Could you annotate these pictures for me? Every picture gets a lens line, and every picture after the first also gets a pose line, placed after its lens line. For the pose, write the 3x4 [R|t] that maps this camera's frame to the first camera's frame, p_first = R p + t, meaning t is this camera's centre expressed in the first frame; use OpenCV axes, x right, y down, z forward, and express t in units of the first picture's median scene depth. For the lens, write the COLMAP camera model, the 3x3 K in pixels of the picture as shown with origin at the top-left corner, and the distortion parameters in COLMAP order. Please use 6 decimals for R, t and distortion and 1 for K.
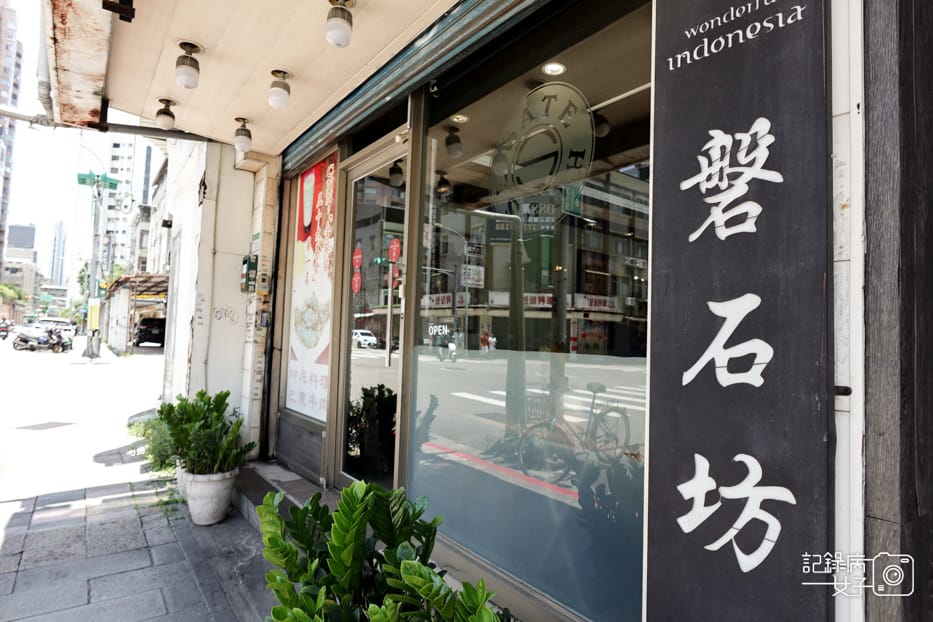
lens RADIAL K [[529.7, 0, 467.2], [0, 529.7, 310.3], [0, 0, 1]] dist [0.005449, -0.000573]
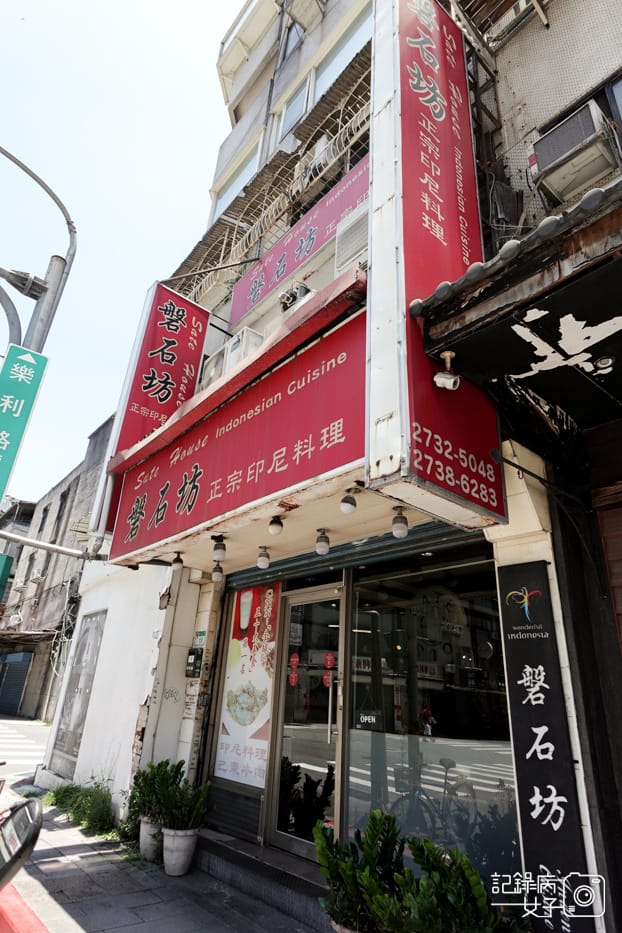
lens RADIAL K [[529.7, 0, 309.7], [0, 529.7, 465.3], [0, 0, 1]] dist [0.005449, -0.000573]
pose [[0.997698, 0.045652, 0.050144, -0.249796], [-0.024587, 0.932666, -0.359903, -0.070697], [-0.063198, 0.357841, 0.931641, -0.552642]]
